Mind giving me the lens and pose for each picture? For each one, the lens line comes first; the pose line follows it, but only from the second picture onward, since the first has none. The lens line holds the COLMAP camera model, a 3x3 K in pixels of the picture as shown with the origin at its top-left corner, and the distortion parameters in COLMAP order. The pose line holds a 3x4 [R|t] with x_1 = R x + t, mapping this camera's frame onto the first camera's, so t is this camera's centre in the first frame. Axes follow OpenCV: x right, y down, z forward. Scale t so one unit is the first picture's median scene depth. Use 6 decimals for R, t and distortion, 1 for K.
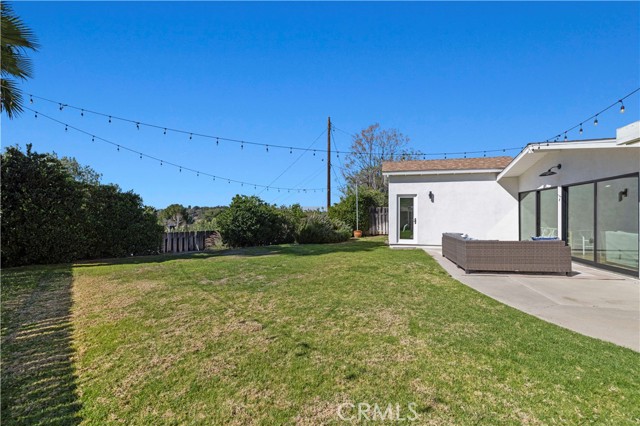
lens RADIAL K [[271.3, 0, 318.0], [0, 271.3, 216.8], [0, 0, 1]] dist [-0.000794, -0.000146]
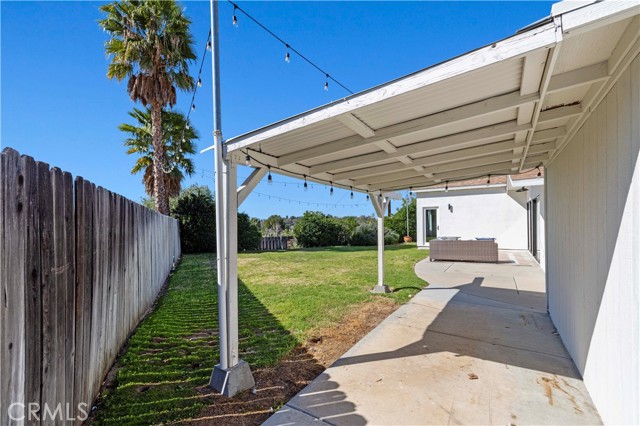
lens RADIAL K [[278.3, 0, 315.7], [0, 278.3, 229.9], [0, 0, 1]] dist [0.000284, -0.000127]
pose [[0.942134, -0.008338, -0.335133, 0.242094], [0.014264, 0.999782, 0.015227, -0.002701], [0.334933, -0.019126, 0.942048, -0.375190]]
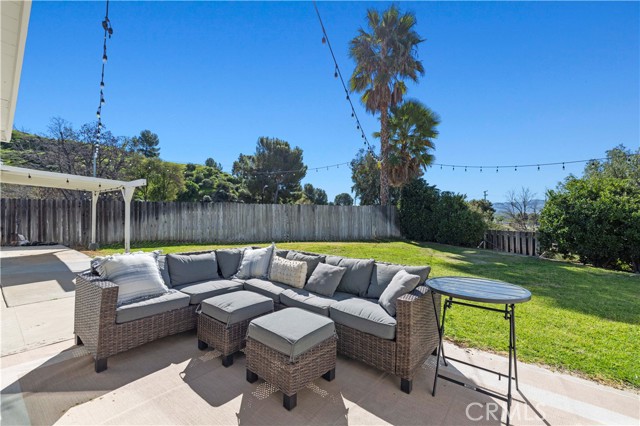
lens RADIAL K [[269.9, 0, 316.4], [0, 269.9, 213.8], [0, 0, 1]] dist [0.001340, 0.000068]
pose [[-0.430600, -0.004027, -0.902534, 0.559658], [-0.005746, 0.999982, -0.001720, 0.003412], [0.902525, 0.004445, -0.430616, 0.739937]]
